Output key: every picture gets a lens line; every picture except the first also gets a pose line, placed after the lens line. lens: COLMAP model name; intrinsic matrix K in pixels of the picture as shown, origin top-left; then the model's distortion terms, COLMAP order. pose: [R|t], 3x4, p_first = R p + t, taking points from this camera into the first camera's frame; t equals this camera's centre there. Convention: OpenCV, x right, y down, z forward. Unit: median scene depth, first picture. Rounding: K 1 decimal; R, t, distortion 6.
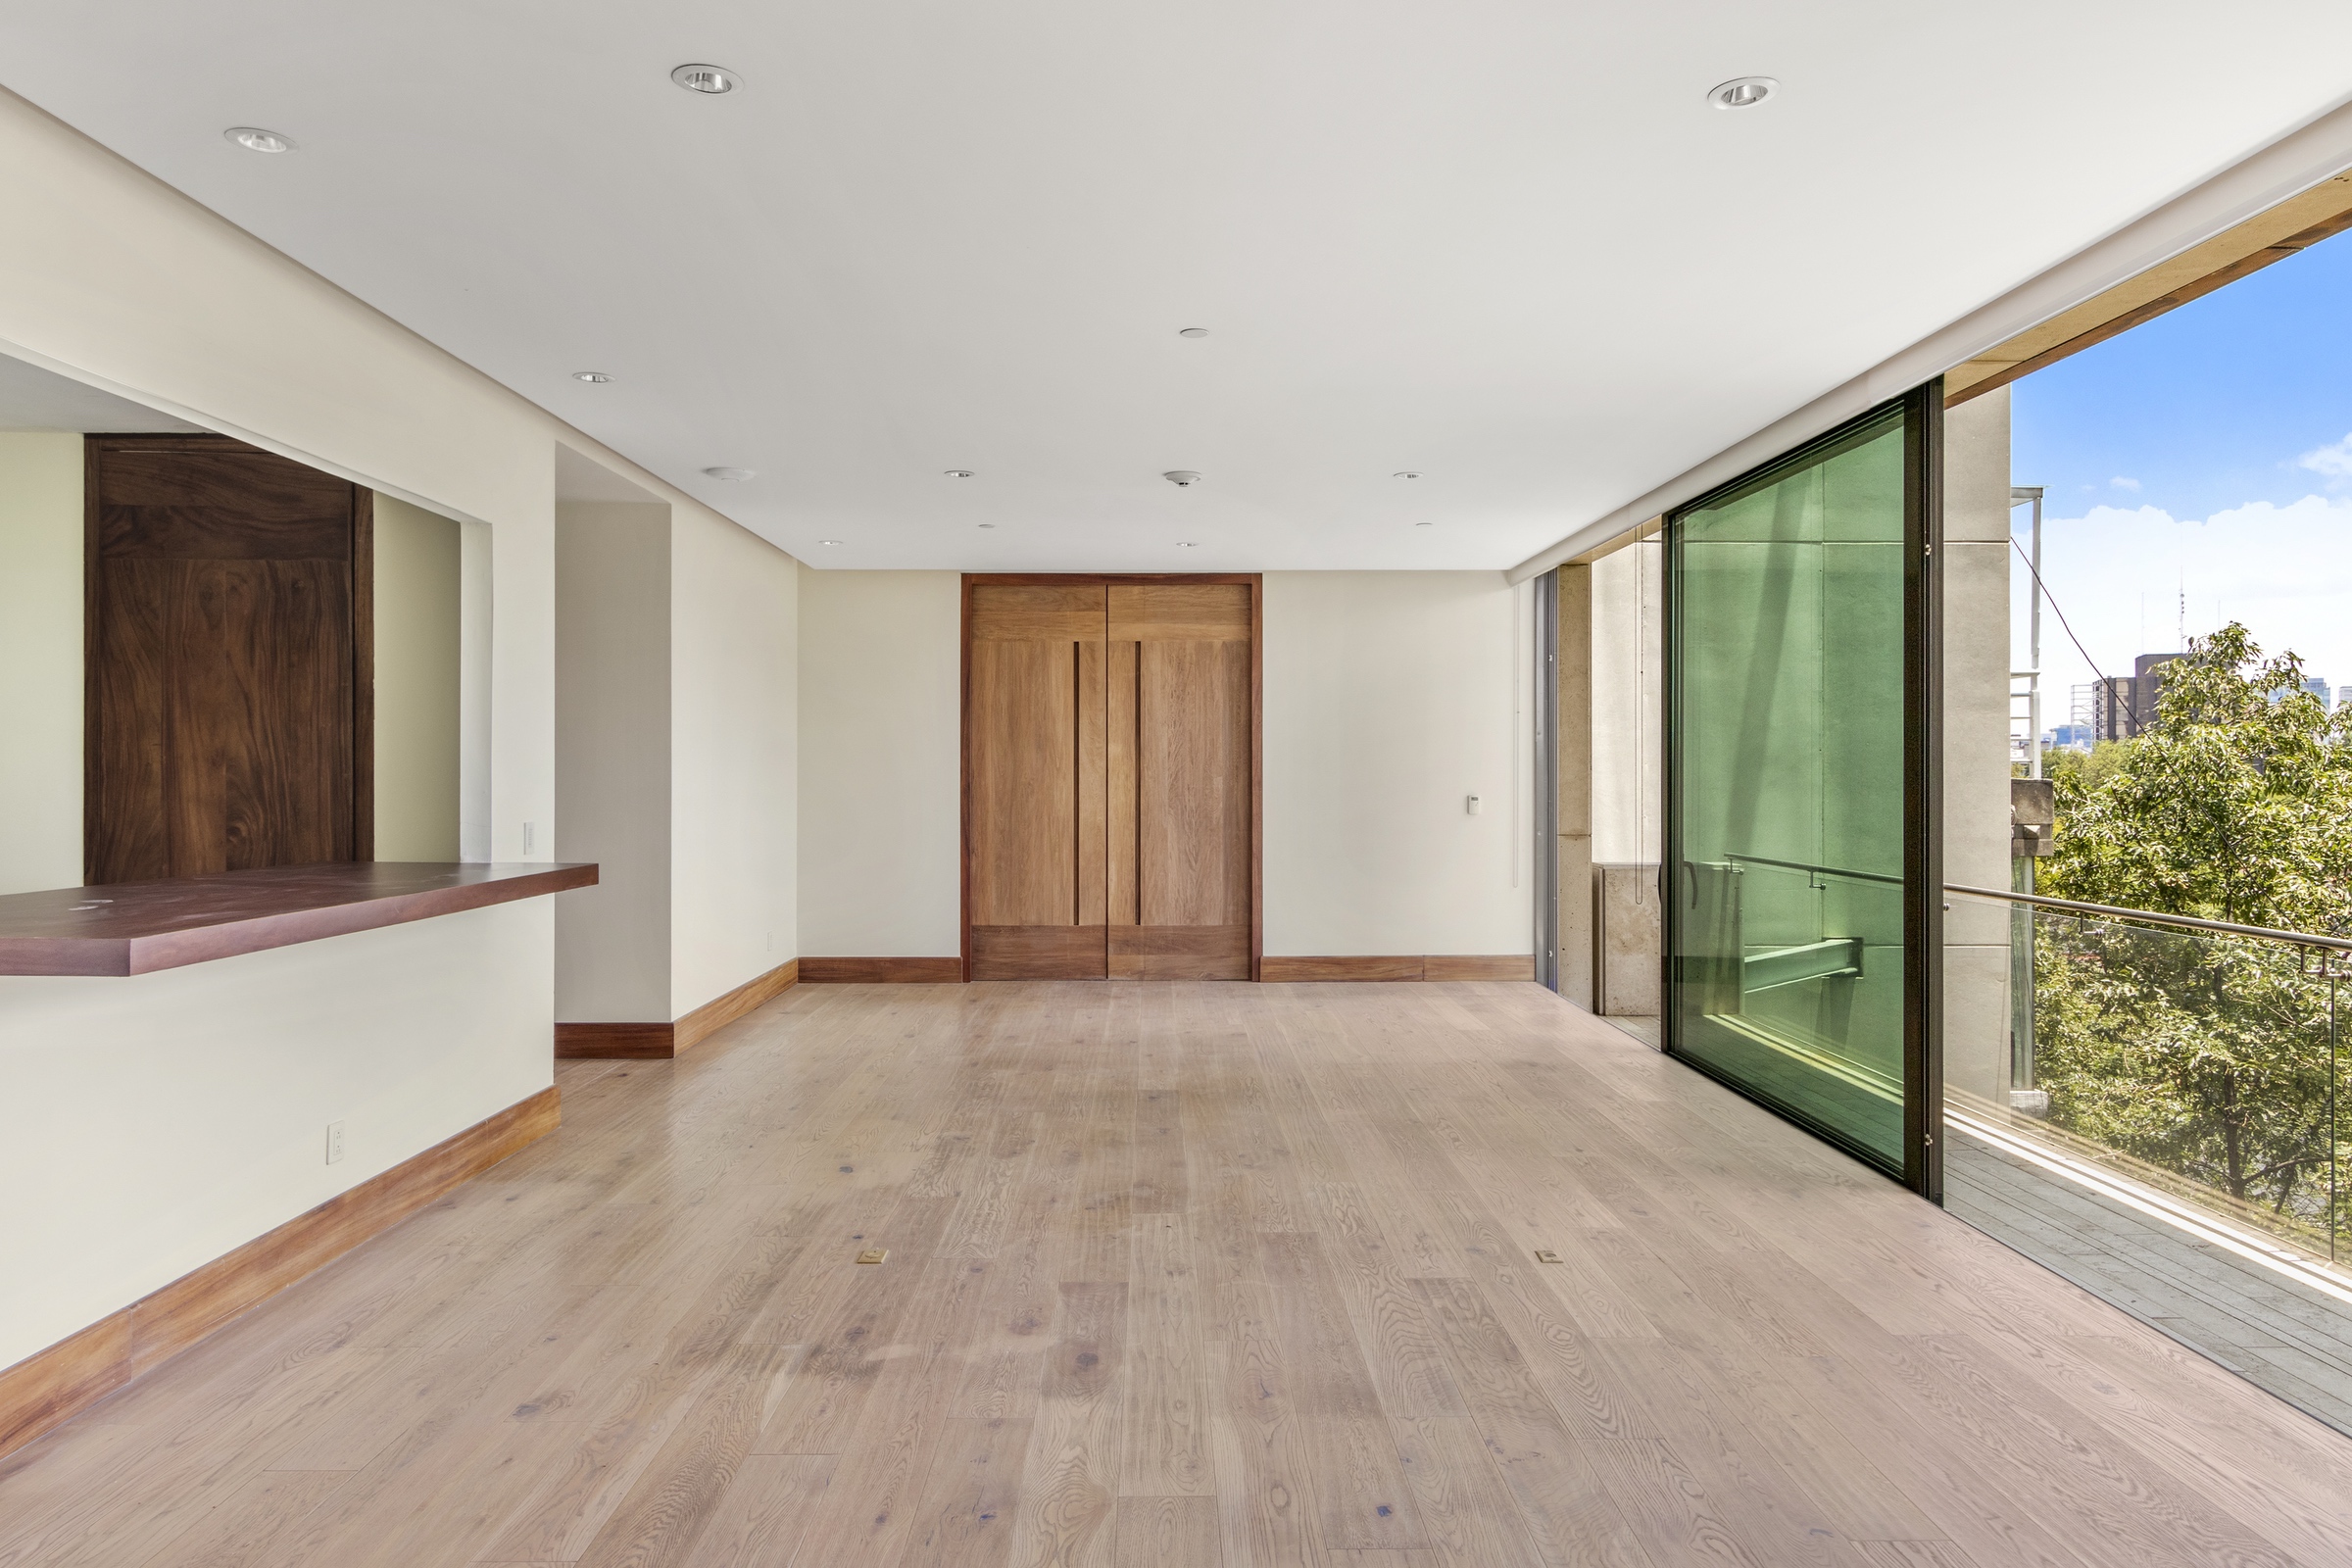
lens RADIAL K [[1454.8, 0, 1176.0], [0, 1454.8, 784.0], [0, 0, 1]] dist [0.002313, -0.000409]
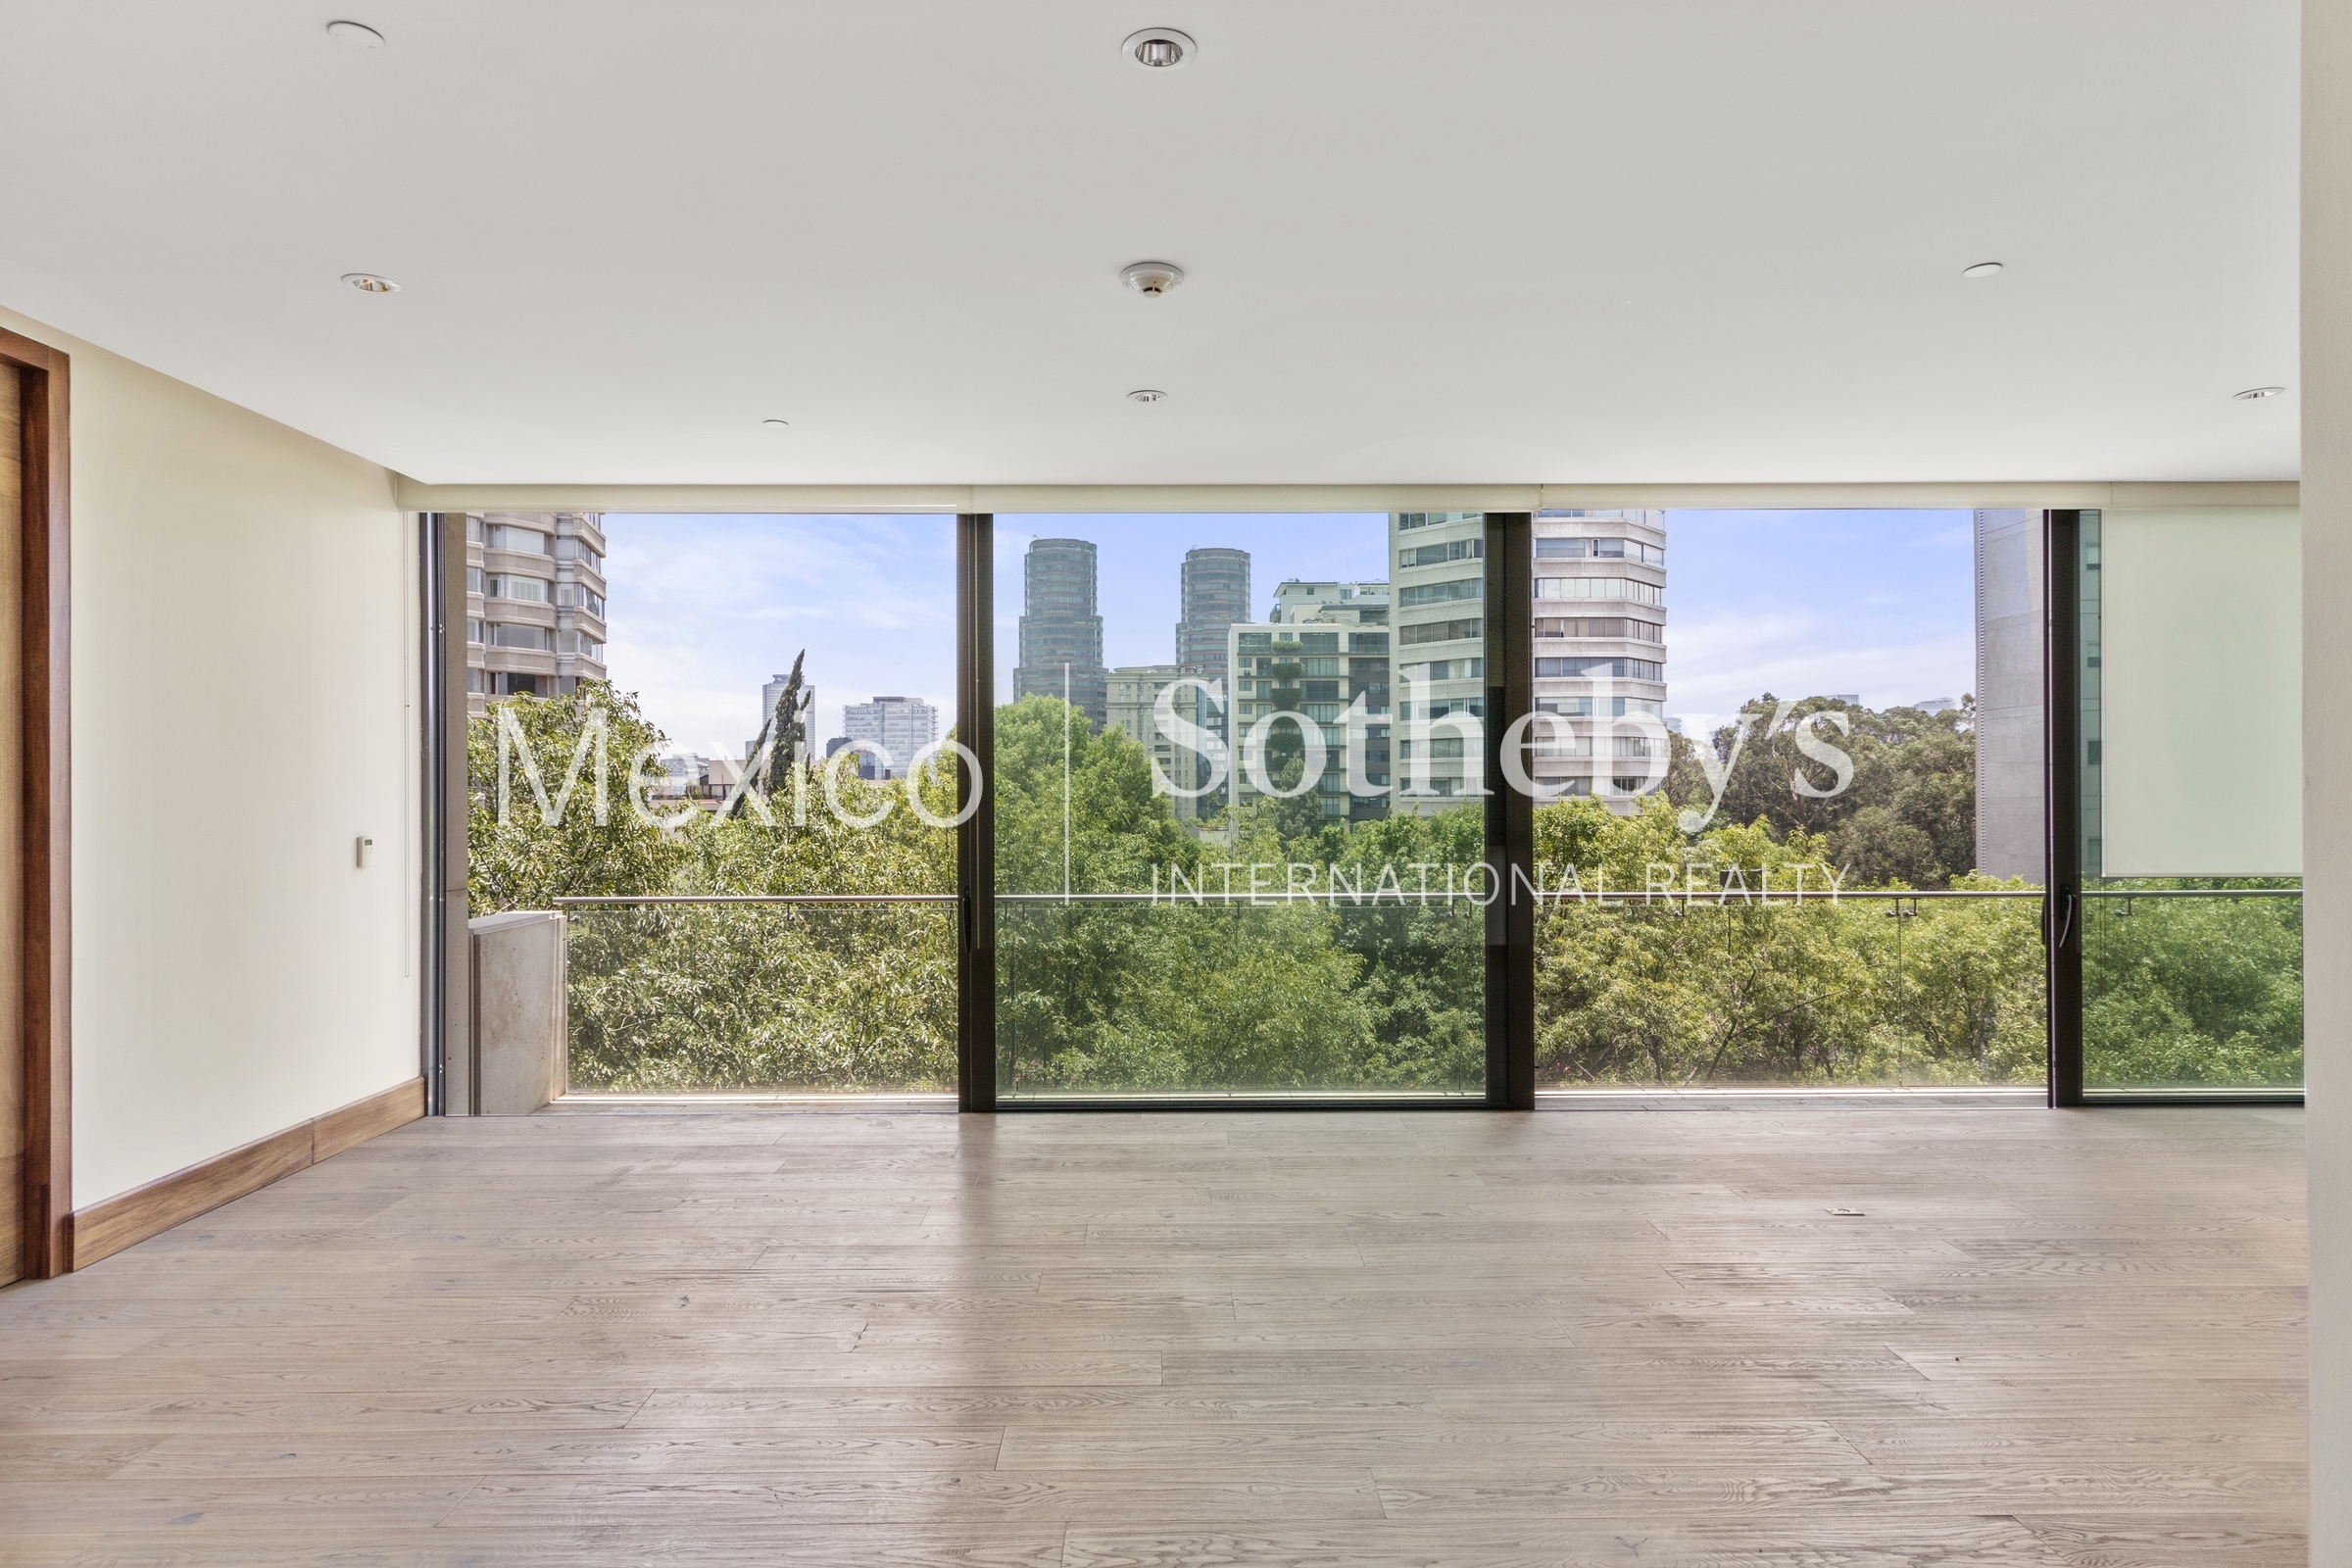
lens RADIAL K [[1267.0, 0, 1176.0], [0, 1267.0, 784.0], [0, 0, 1]] dist [0.035144, -0.027678]
pose [[0.011083, 0.008879, 0.999899, -0.736129], [0.013094, 0.999874, -0.009024, -0.011419], [-0.999853, 0.013193, 0.010966, 1.458151]]
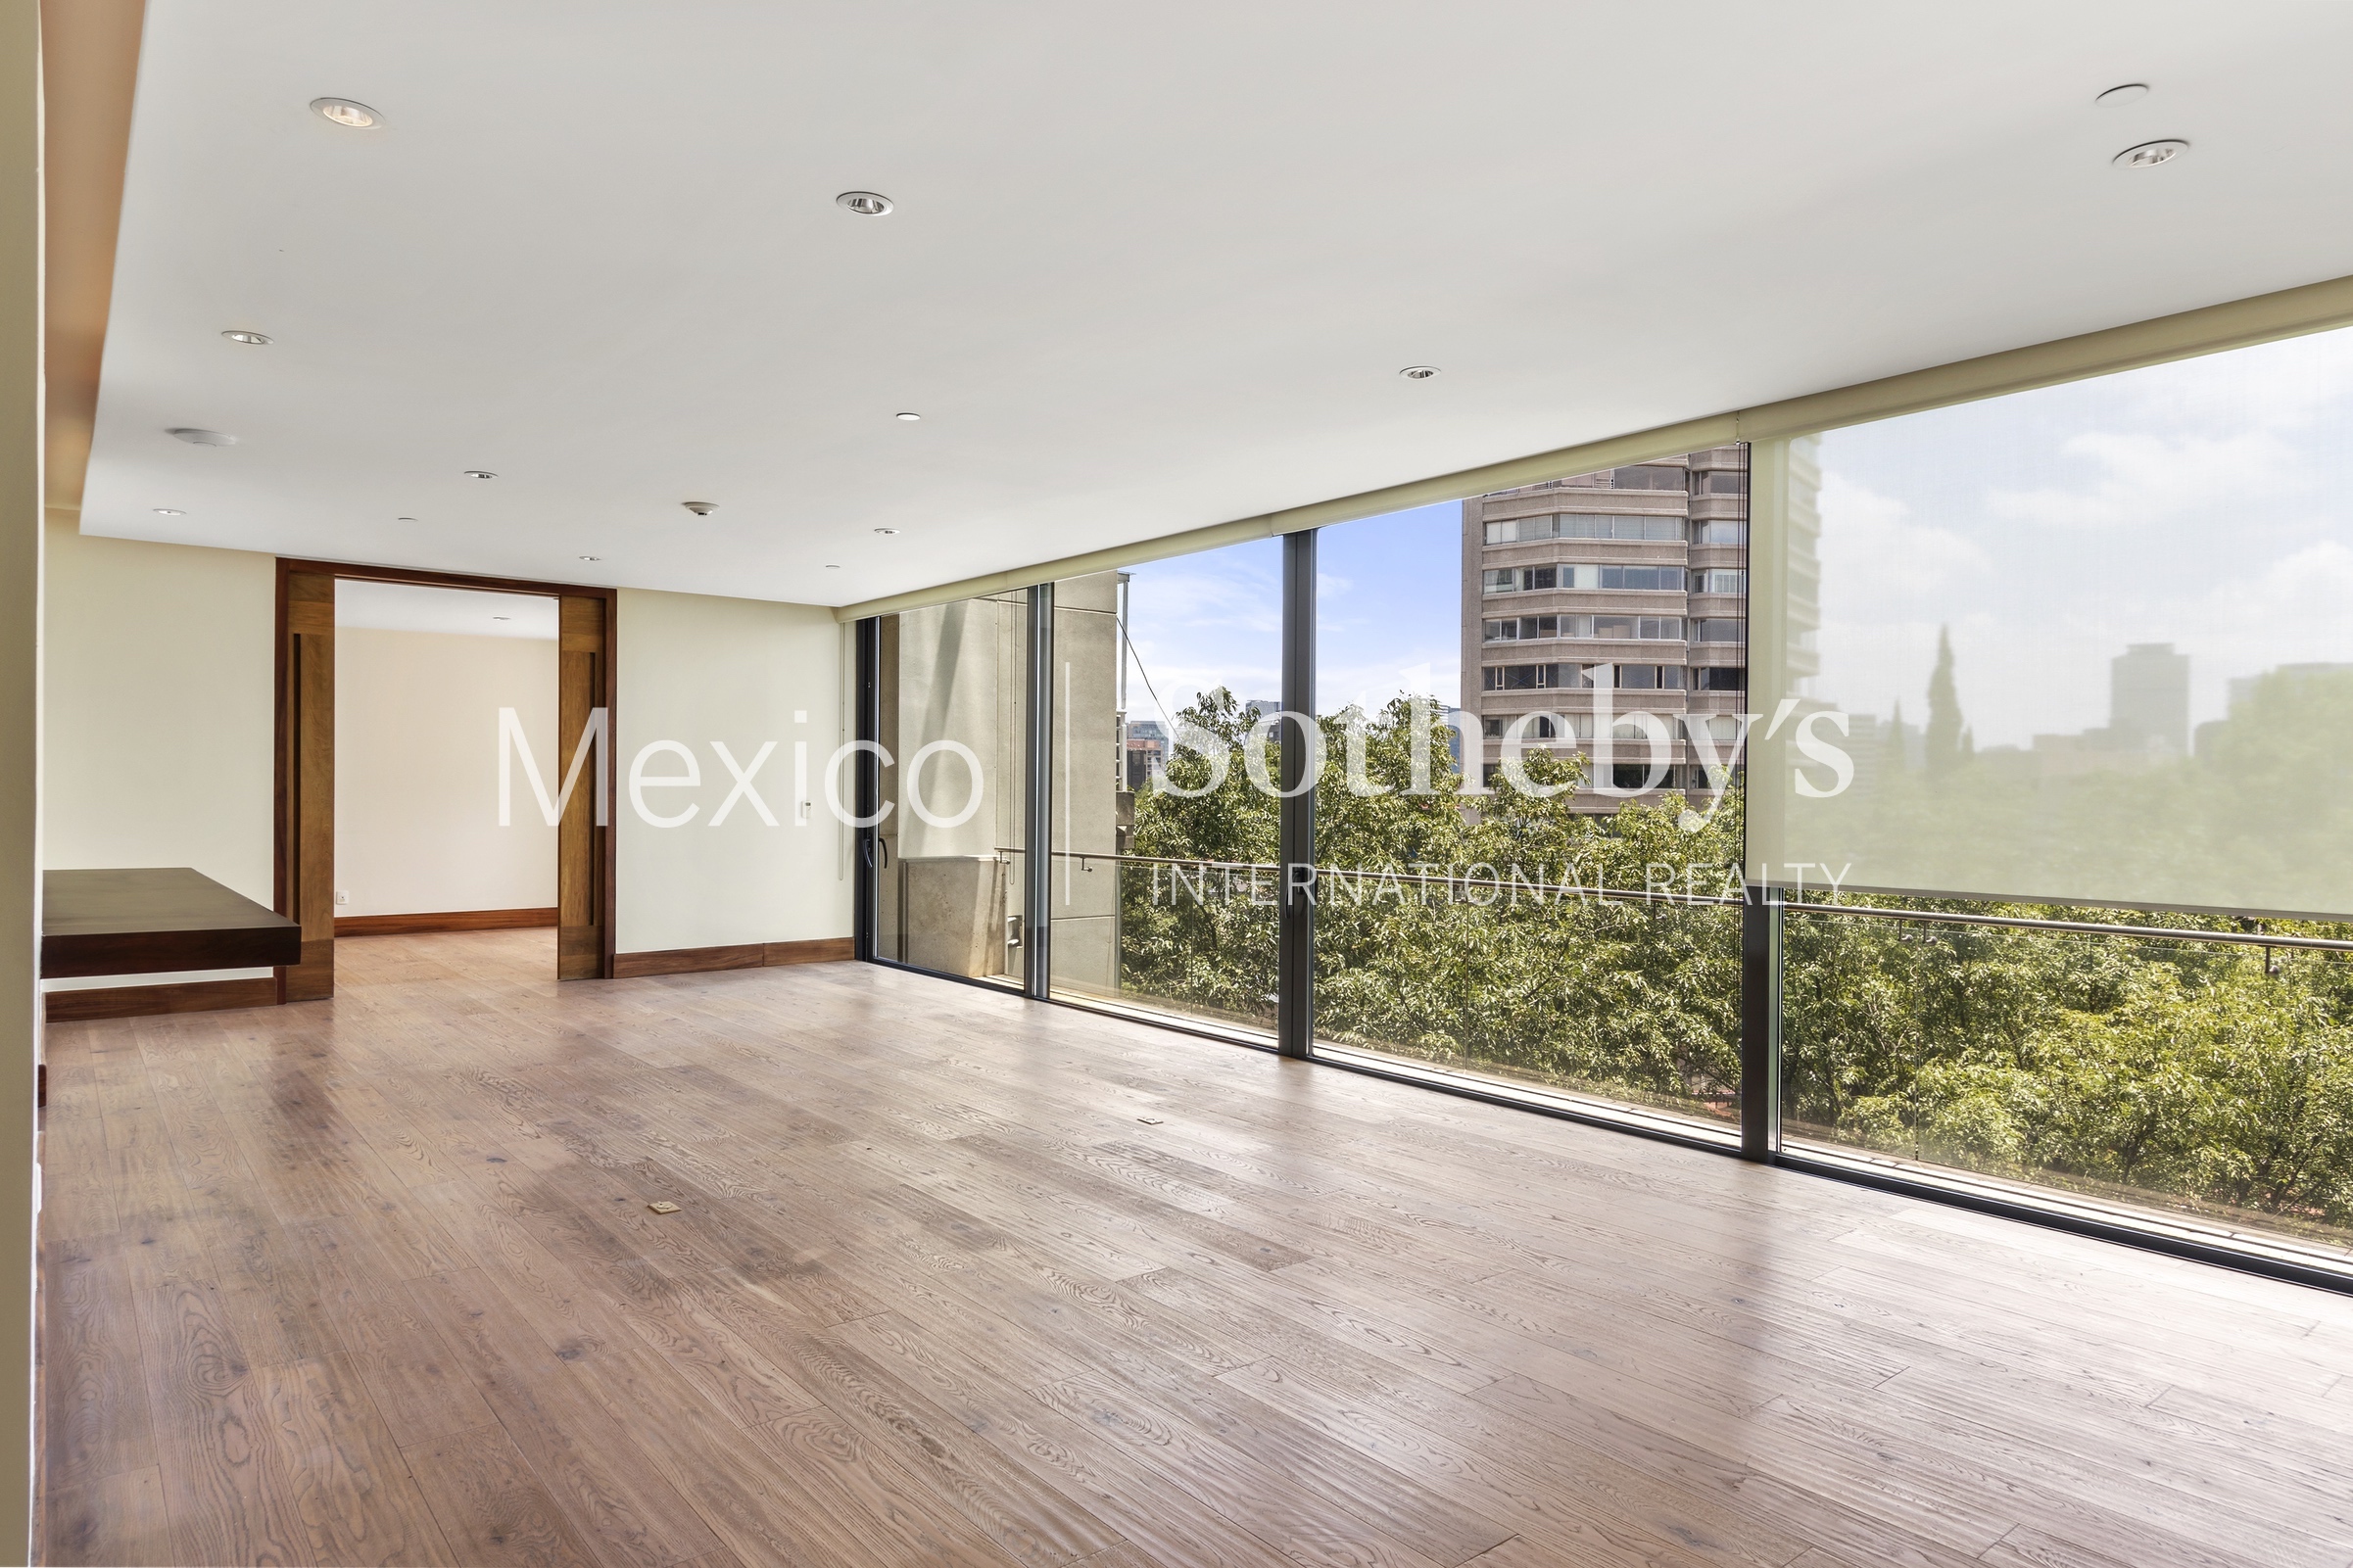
lens RADIAL K [[1373.4, 0, 1176.5], [0, 1373.4, 784.0], [0, 0, 1]] dist [-0.002973, 0.000835]
pose [[0.784142, 0.009543, 0.620508, -0.529213], [-0.003228, 0.999931, -0.011298, 0.013670], [-0.620573, 0.006856, 0.784119, -0.055248]]
